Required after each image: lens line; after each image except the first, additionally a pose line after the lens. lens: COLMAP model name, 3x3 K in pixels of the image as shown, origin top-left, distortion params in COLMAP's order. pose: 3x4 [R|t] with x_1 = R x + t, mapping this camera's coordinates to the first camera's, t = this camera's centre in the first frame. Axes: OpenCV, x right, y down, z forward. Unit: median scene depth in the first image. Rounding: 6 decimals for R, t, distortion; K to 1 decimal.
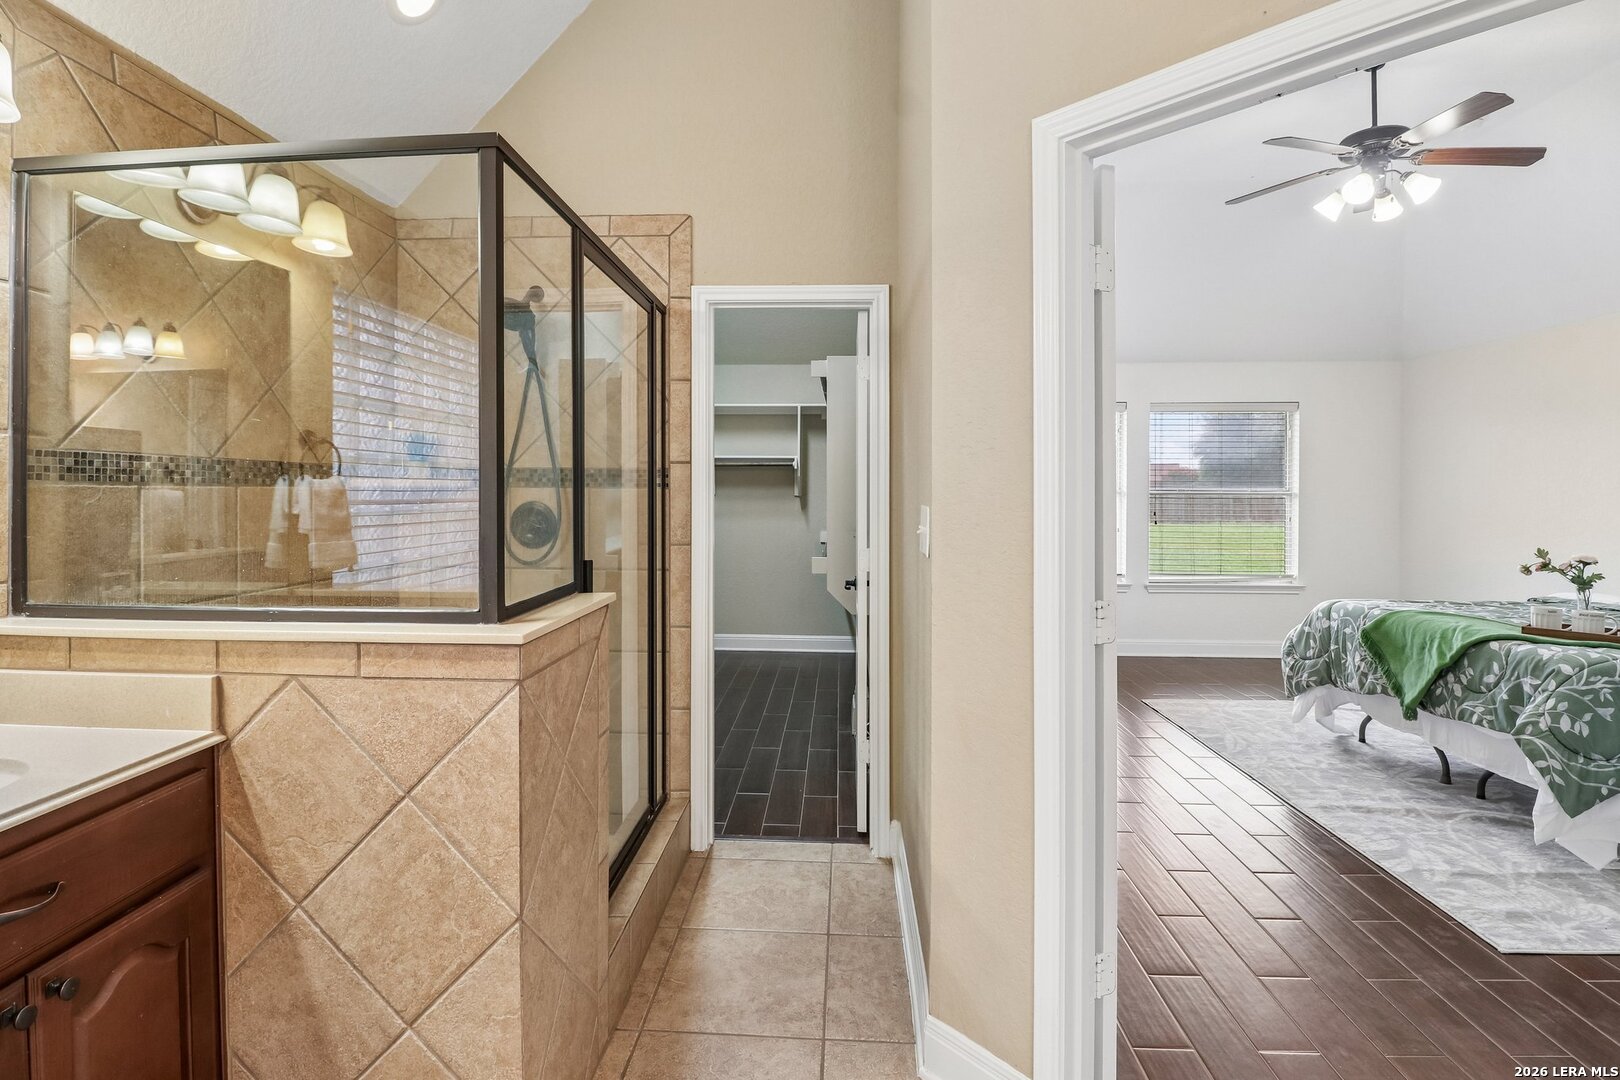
lens RADIAL K [[768.0, 0, 793.4], [0, 768.0, 512.5], [0, 0, 1]] dist [0.001271, -0.013216]
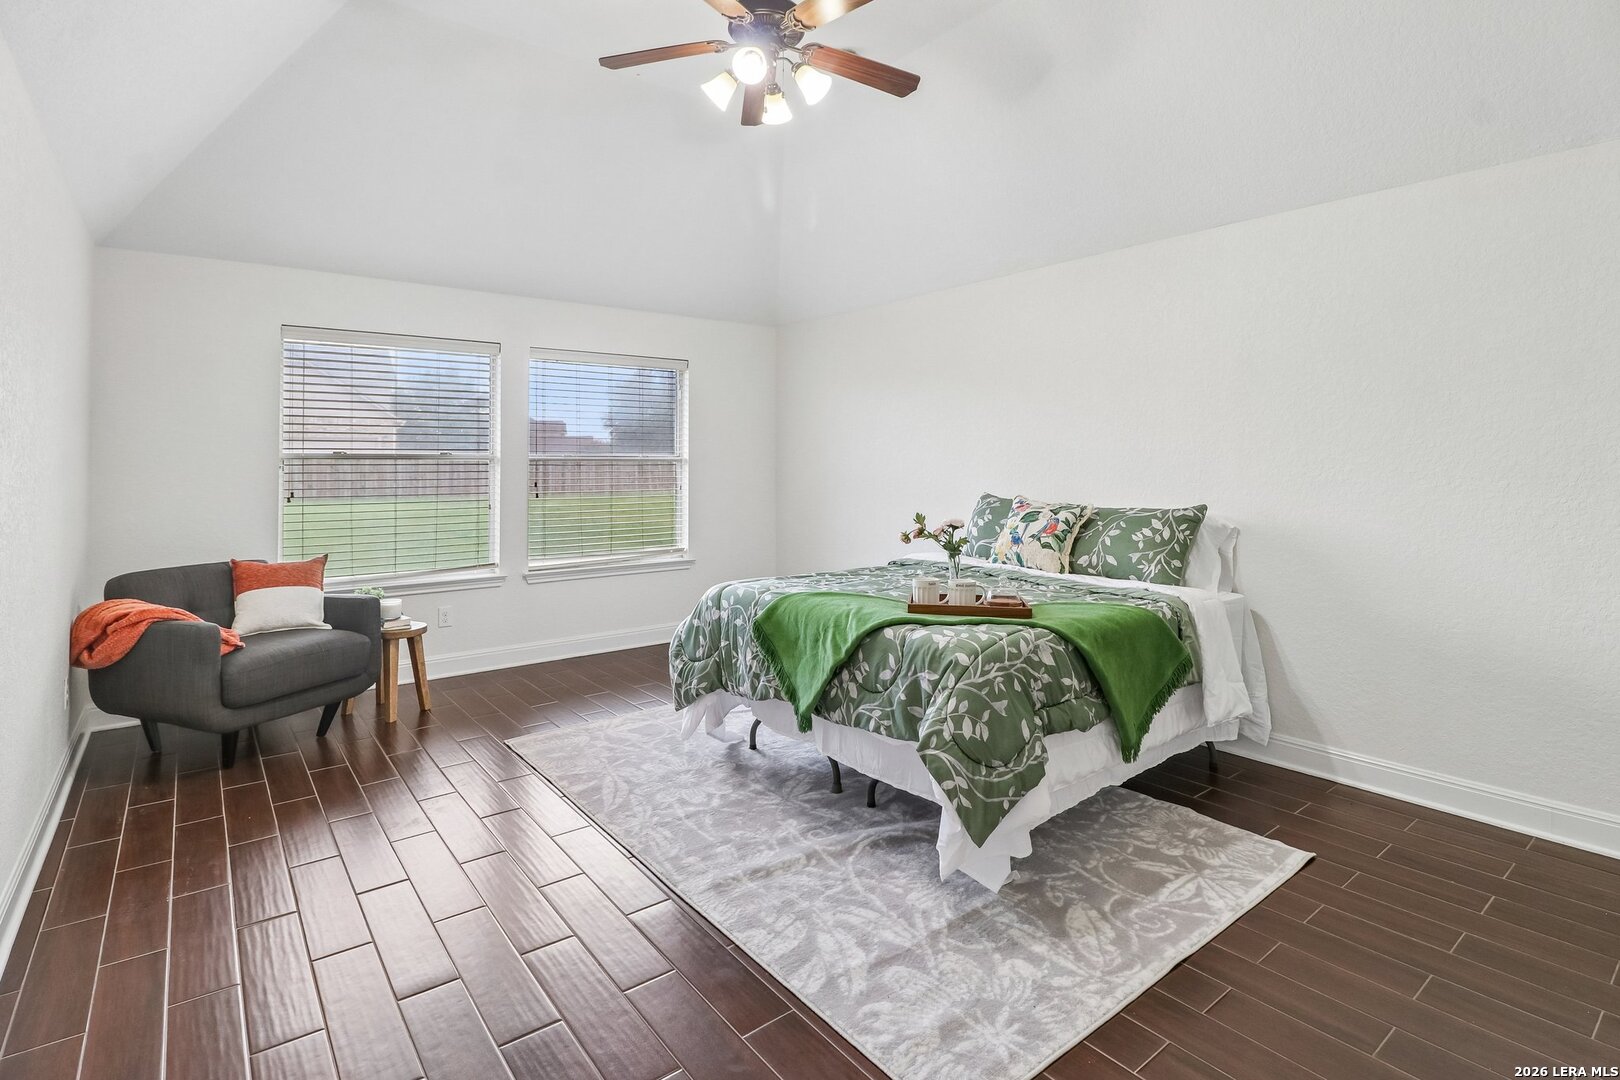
lens RADIAL K [[768.0, 0, 793.4], [0, 768.0, 512.5], [0, 0, 1]] dist [0.001271, -0.013216]
pose [[0.758353, -0.025258, 0.651355, 0.288477], [0.007292, 0.999515, 0.030269, 0.018063], [-0.651804, -0.018205, 0.758169, 0.414785]]
